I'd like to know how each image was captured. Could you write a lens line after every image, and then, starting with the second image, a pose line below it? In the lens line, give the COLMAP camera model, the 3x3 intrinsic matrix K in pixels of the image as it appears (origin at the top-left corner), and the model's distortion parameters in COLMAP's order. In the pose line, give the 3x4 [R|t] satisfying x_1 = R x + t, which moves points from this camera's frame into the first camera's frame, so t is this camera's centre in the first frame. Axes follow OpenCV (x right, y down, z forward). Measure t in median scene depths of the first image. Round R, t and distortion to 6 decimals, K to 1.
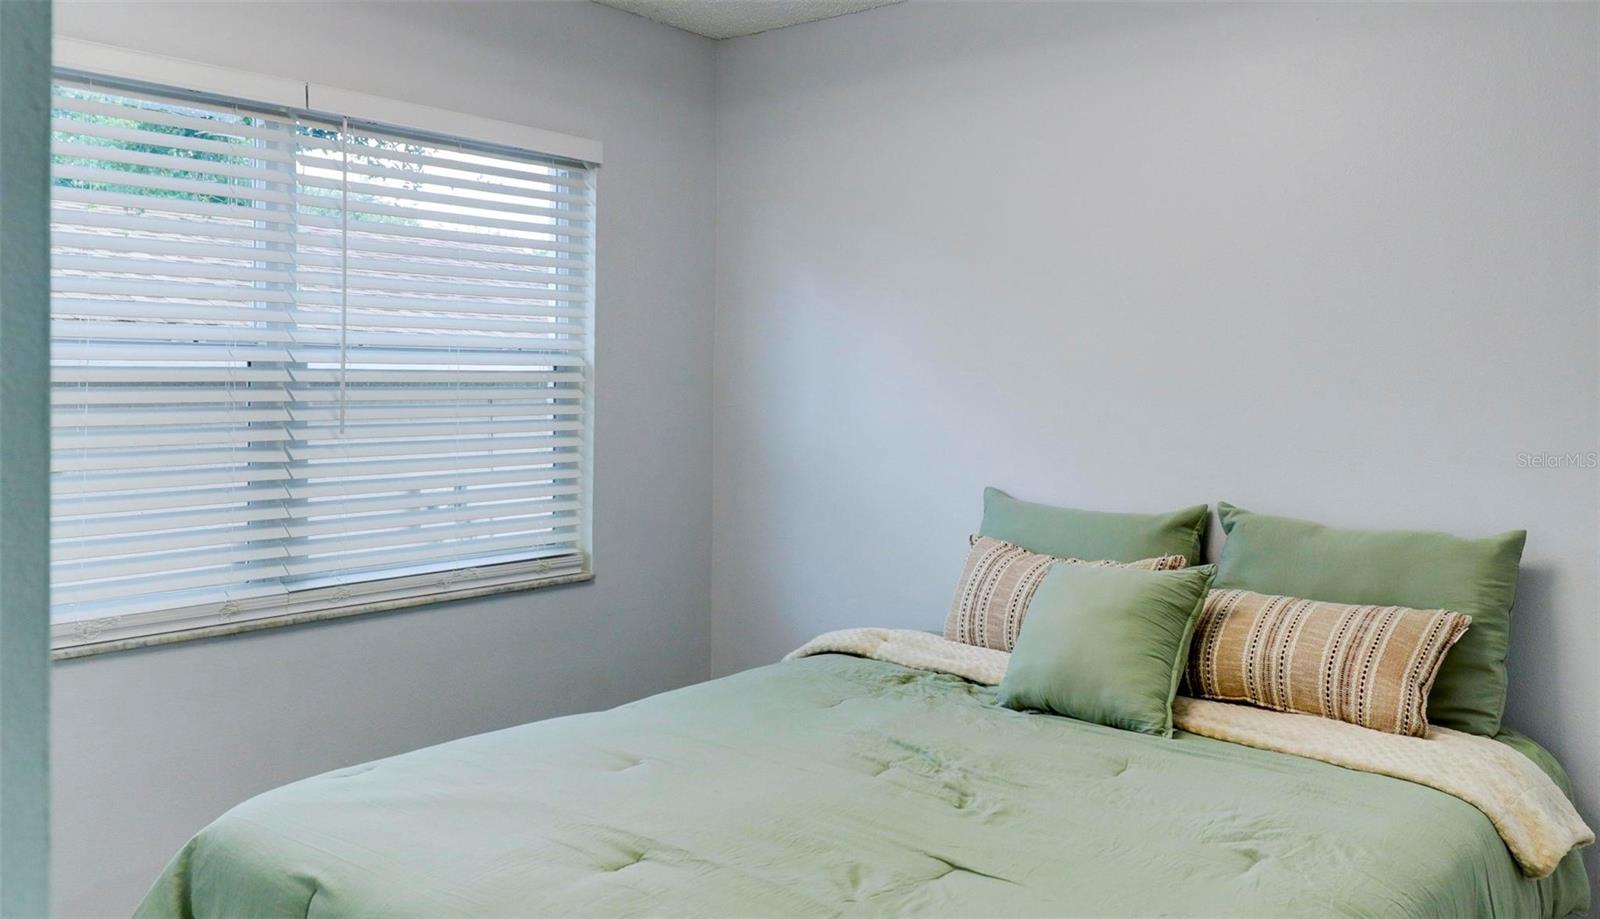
lens RADIAL K [[1243.4, 0, 800.0], [0, 1243.4, 459.5], [0, 0, 1]] dist [0.004226, -0.005448]
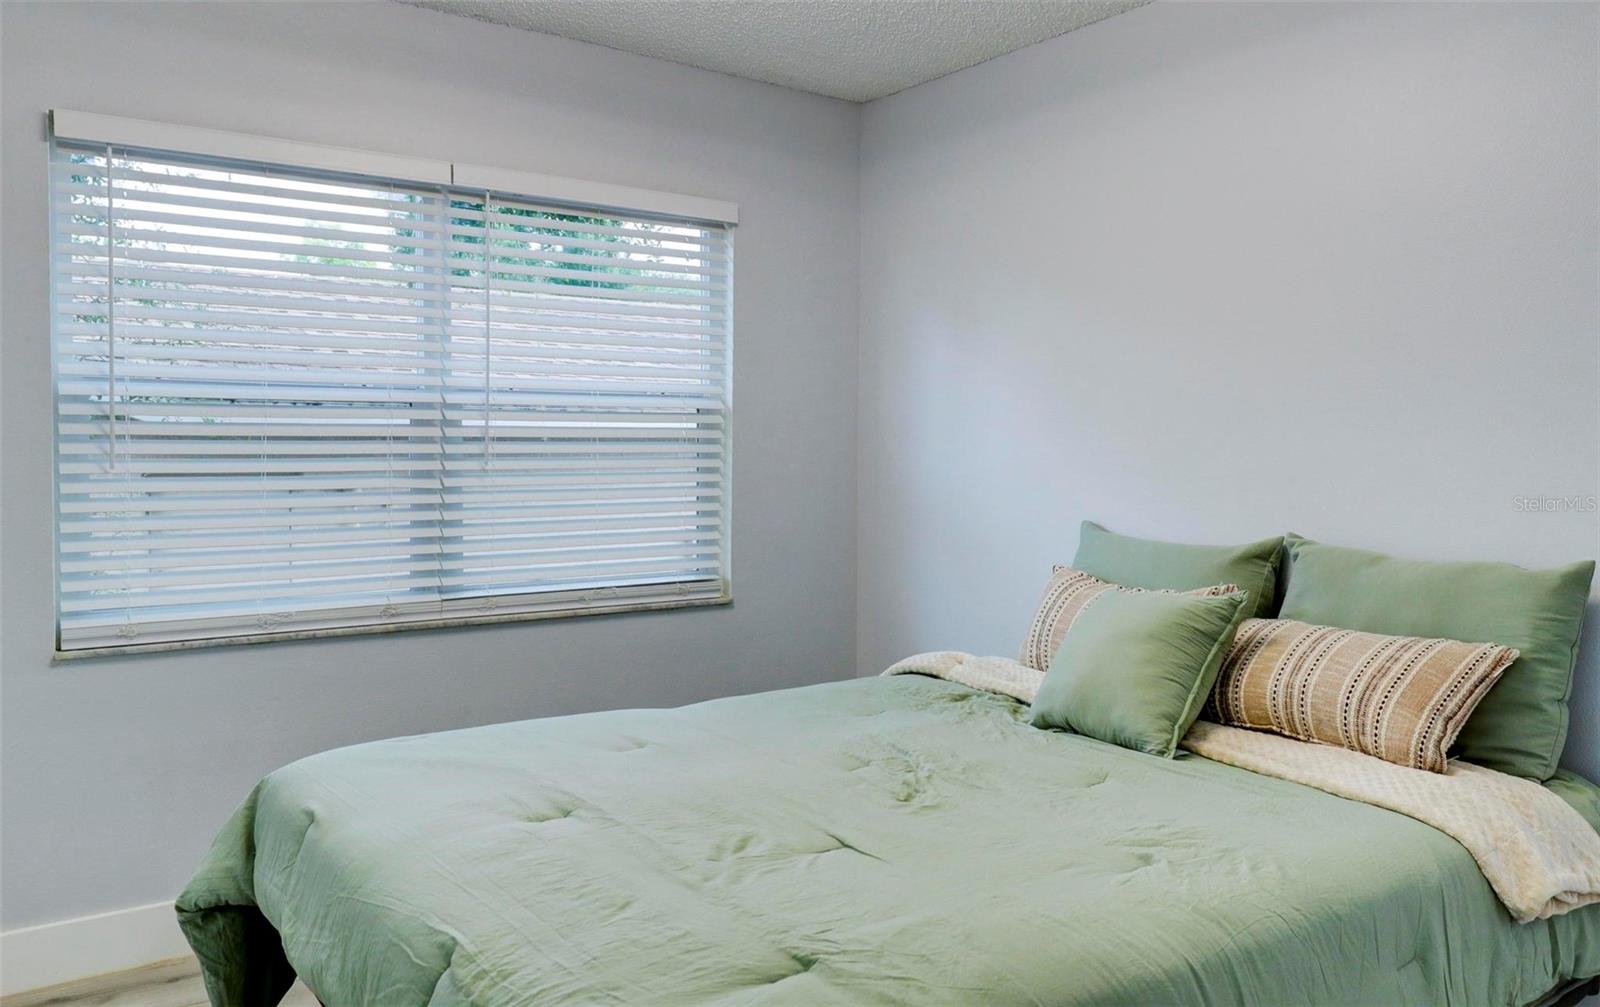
lens RADIAL K [[1188.1, 0, 800.4], [0, 1188.1, 516.0], [0, 0, 1]] dist [0.002356, 0.001247]
pose [[0.970108, 0.010293, -0.242456, 0.216579], [-0.011020, 0.999938, -0.001642, 0.030207], [0.242424, 0.004264, 0.970161, -0.001518]]
